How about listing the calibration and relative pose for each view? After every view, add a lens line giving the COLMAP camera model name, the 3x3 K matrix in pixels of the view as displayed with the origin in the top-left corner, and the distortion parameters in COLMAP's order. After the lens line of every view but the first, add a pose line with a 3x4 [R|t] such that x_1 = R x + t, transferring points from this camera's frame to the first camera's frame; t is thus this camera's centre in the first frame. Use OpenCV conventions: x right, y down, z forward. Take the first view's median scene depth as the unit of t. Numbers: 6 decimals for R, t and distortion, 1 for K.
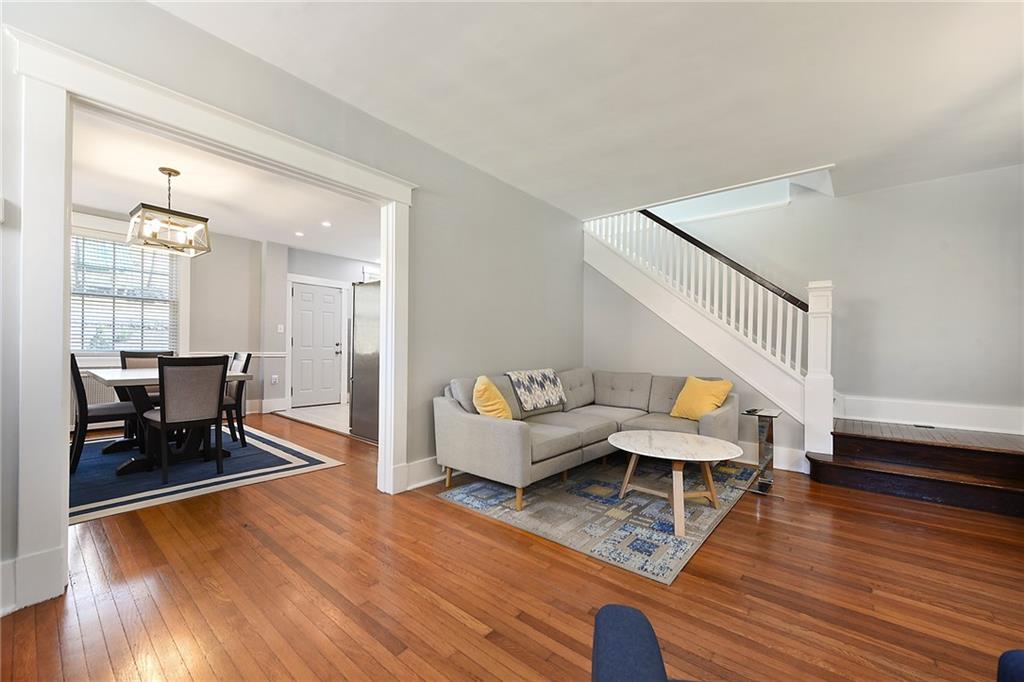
lens RADIAL K [[412.0, 0, 510.5], [0, 412.0, 349.2], [0, 0, 1]] dist [0.000478, -0.000214]
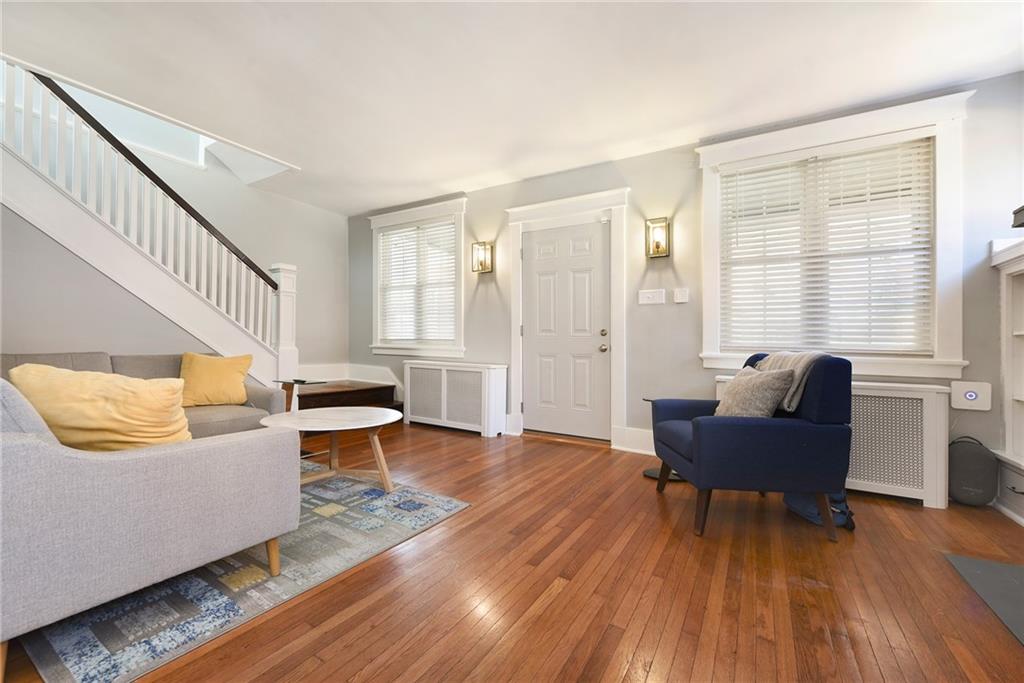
lens RADIAL K [[412.0, 0, 511.3], [0, 412.0, 341.0], [0, 0, 1]] dist [0.000478, -0.000214]
pose [[-0.153725, -0.006962, 0.988089, -0.657983], [-0.019798, 0.999796, 0.003964, 0.041068], [-0.987915, -0.018953, -0.153832, 0.792755]]
